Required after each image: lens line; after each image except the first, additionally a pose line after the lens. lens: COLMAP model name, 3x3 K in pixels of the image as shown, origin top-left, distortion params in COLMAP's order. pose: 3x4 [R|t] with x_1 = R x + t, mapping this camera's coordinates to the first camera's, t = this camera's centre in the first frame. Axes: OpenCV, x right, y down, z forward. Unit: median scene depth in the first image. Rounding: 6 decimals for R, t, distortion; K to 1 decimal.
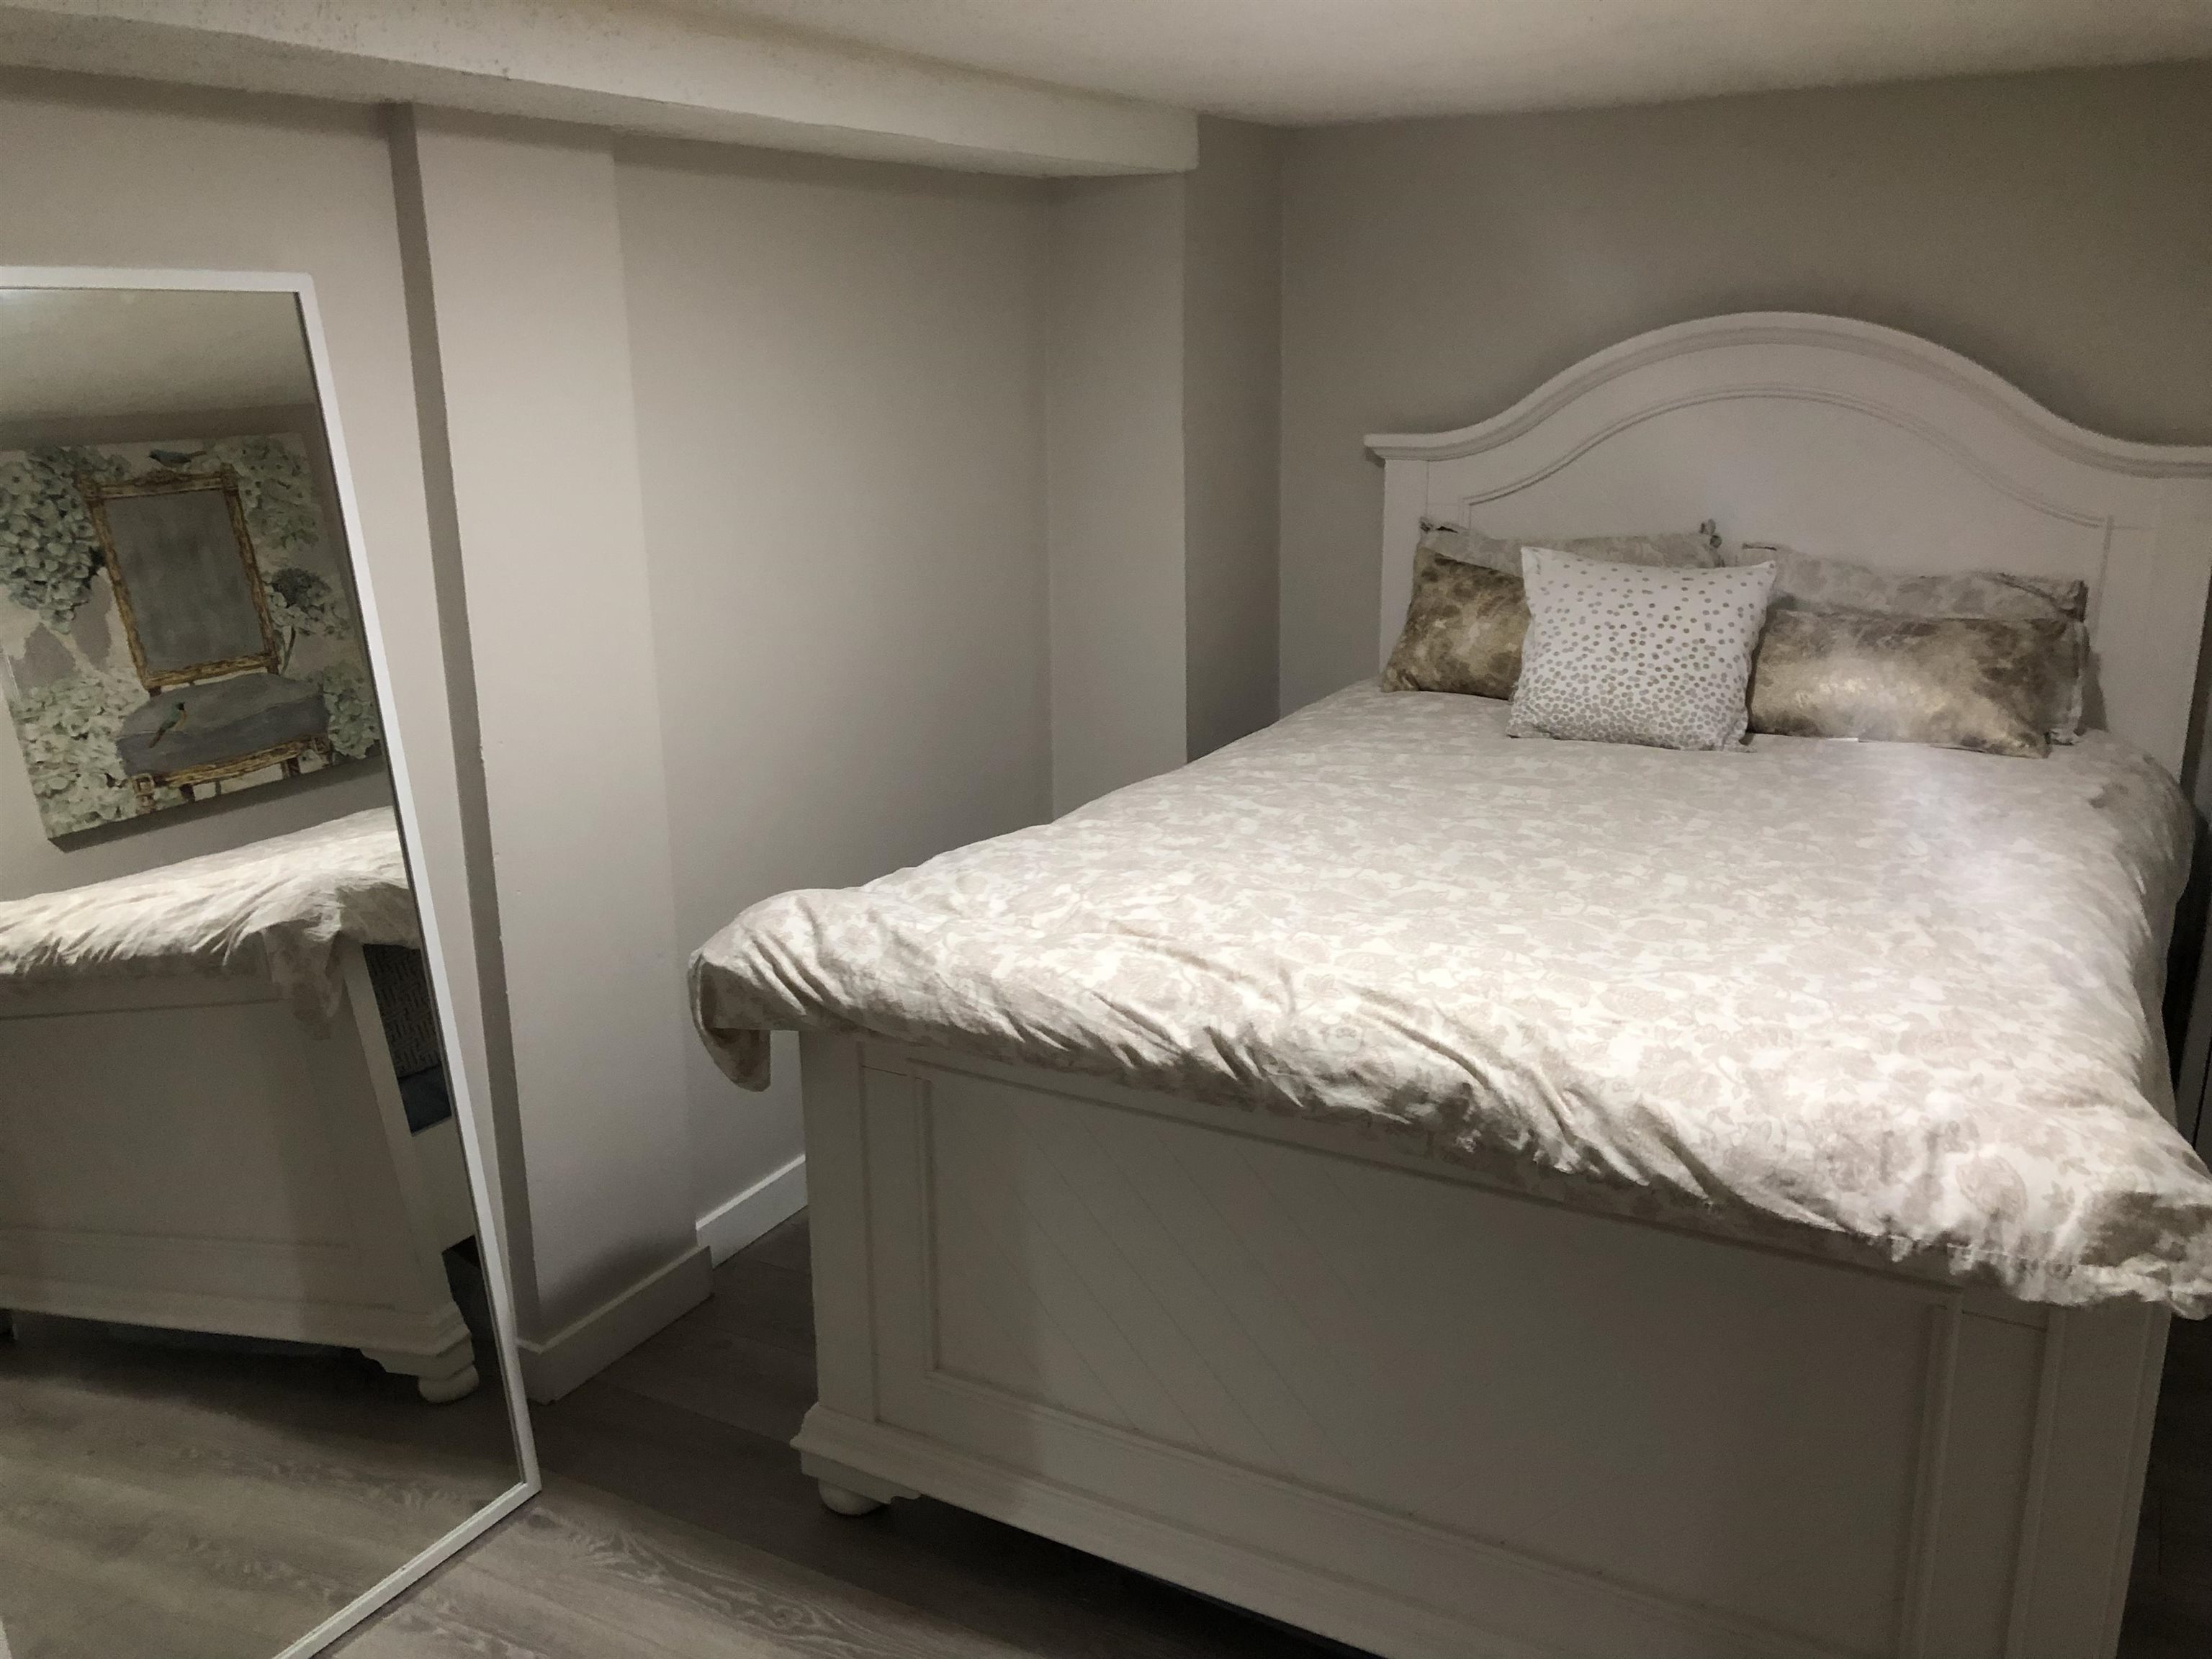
lens RADIAL K [[1819.4, 0, 1089.7], [0, 1819.4, 831.9], [0, 0, 1]] dist [0.036584, -0.036533]
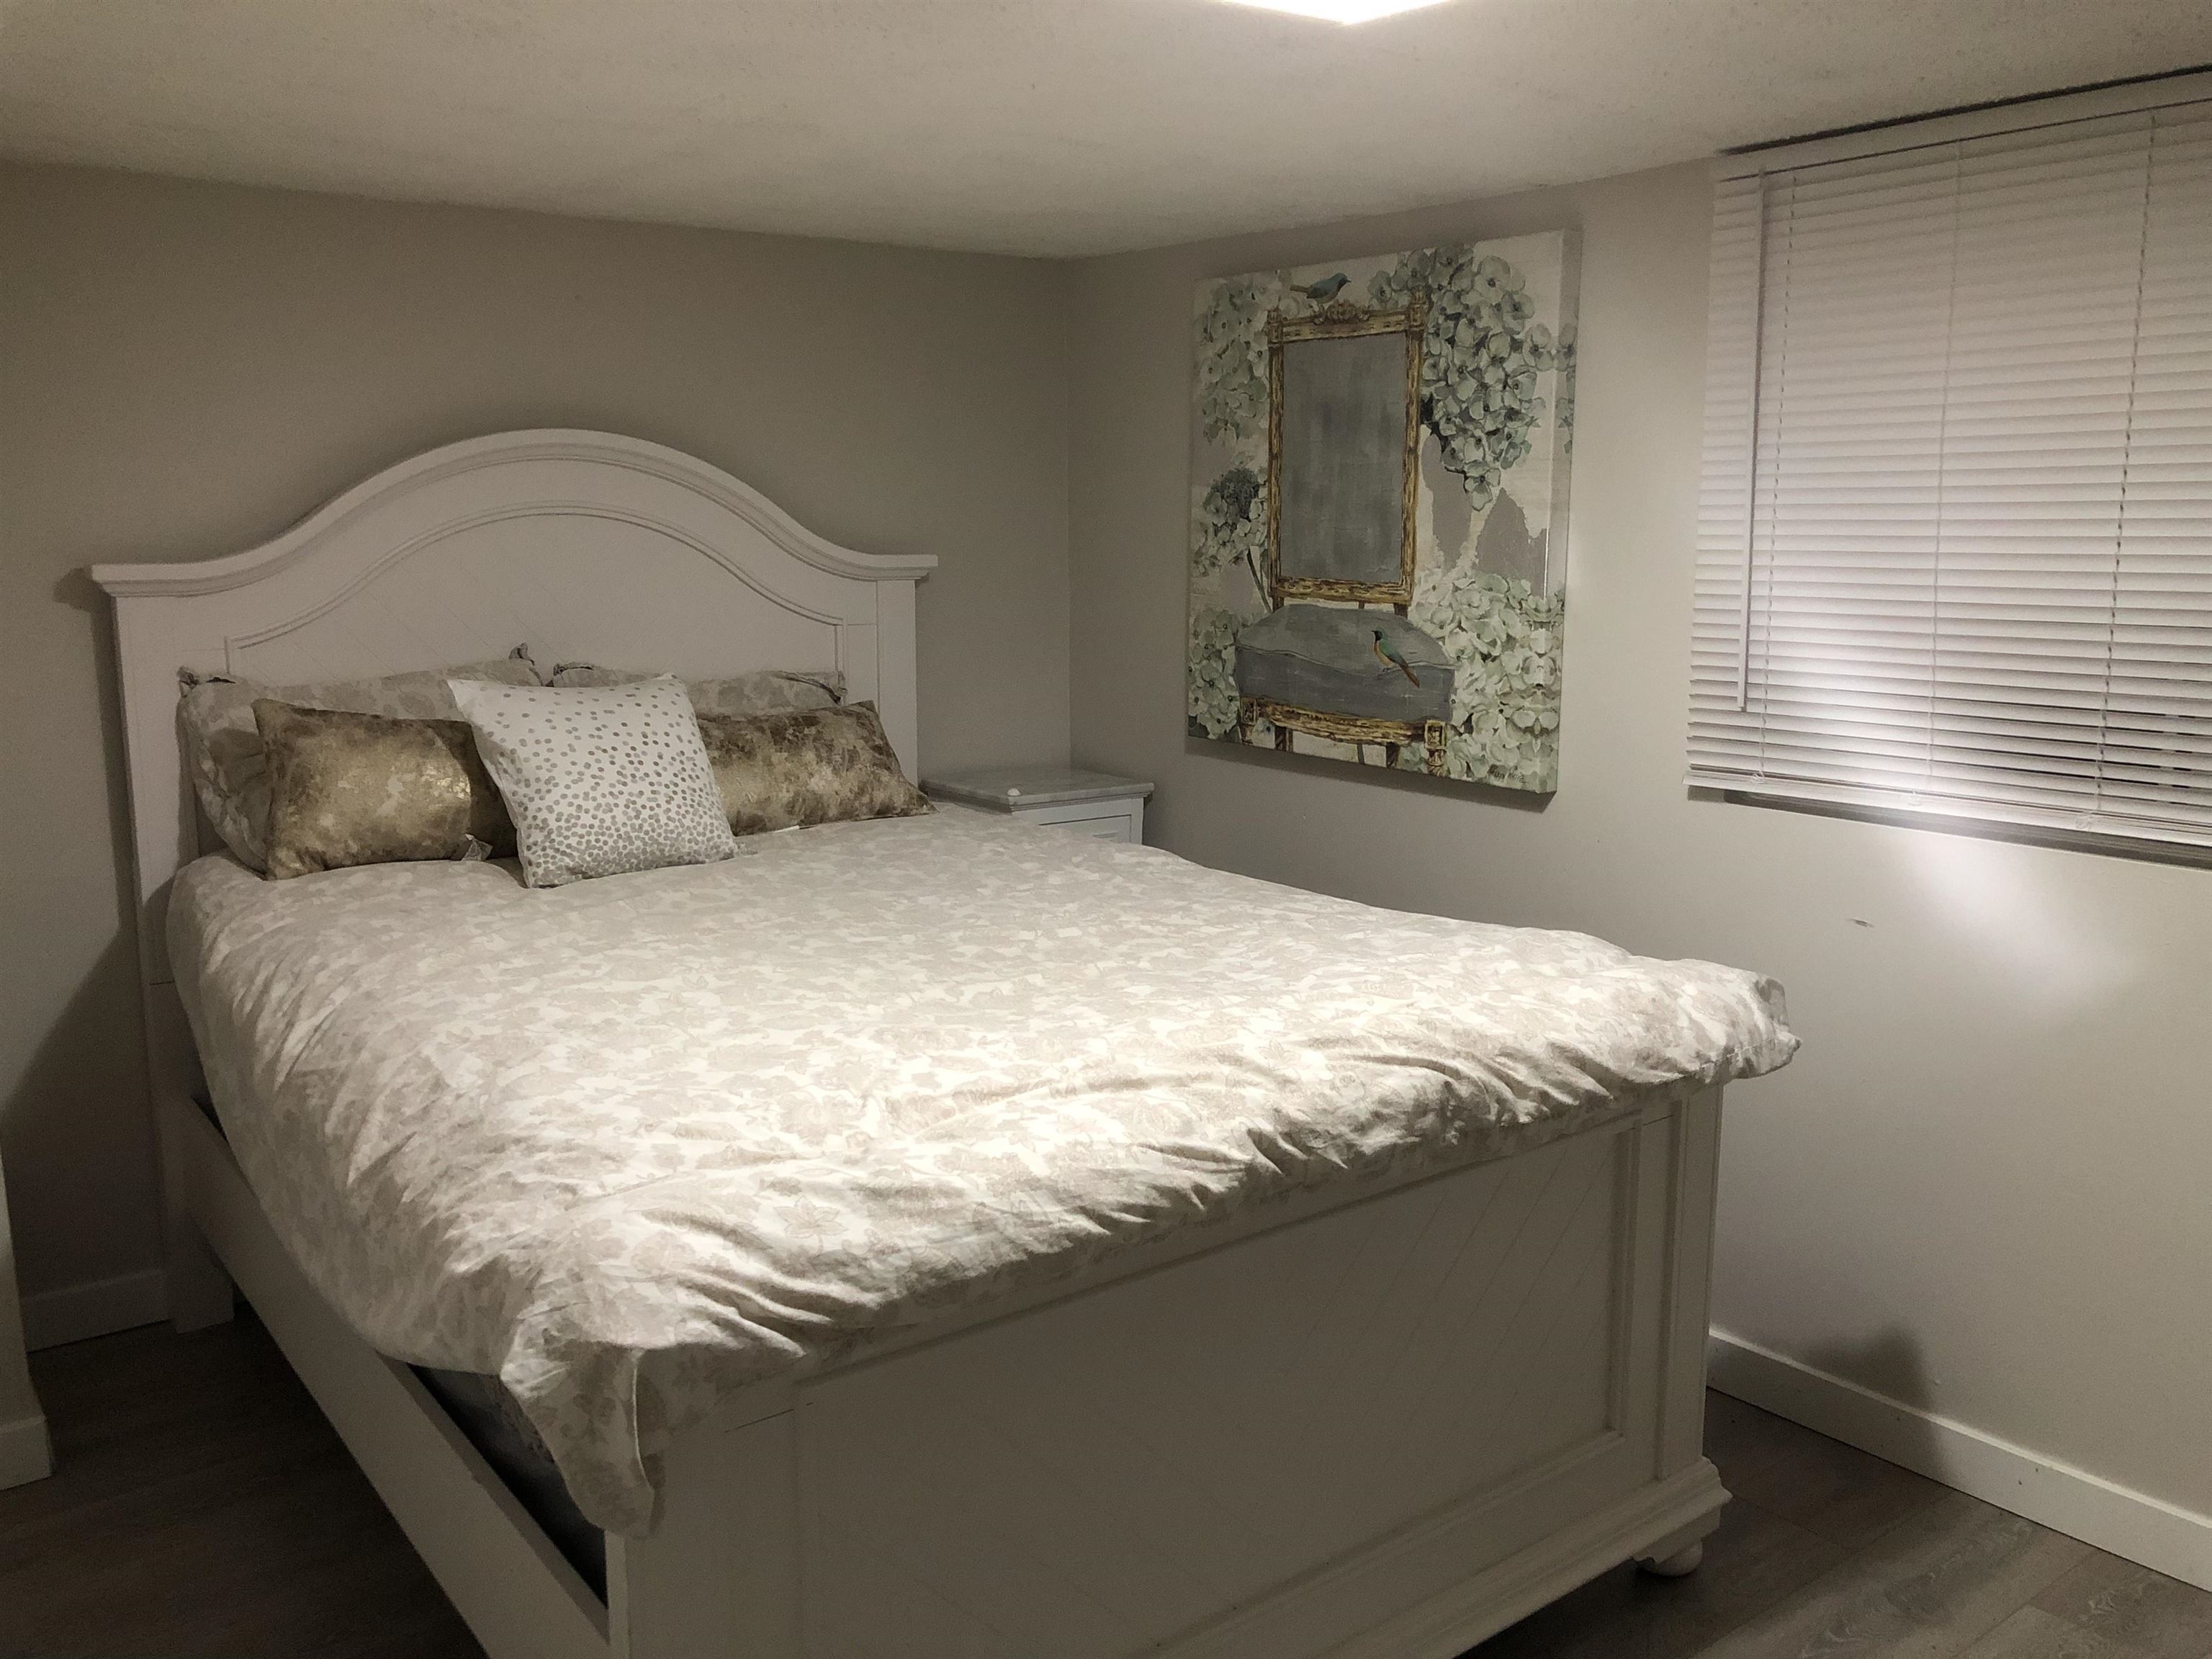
lens RADIAL K [[1819.4, 0, 1098.6], [0, 1819.4, 831.0], [0, 0, 1]] dist [0.036584, -0.036533]
pose [[0.384698, -0.147218, 0.911227, -0.724454], [0.239770, 0.969250, 0.055367, -0.099004], [-0.891357, 0.197185, 0.408167, 0.629877]]
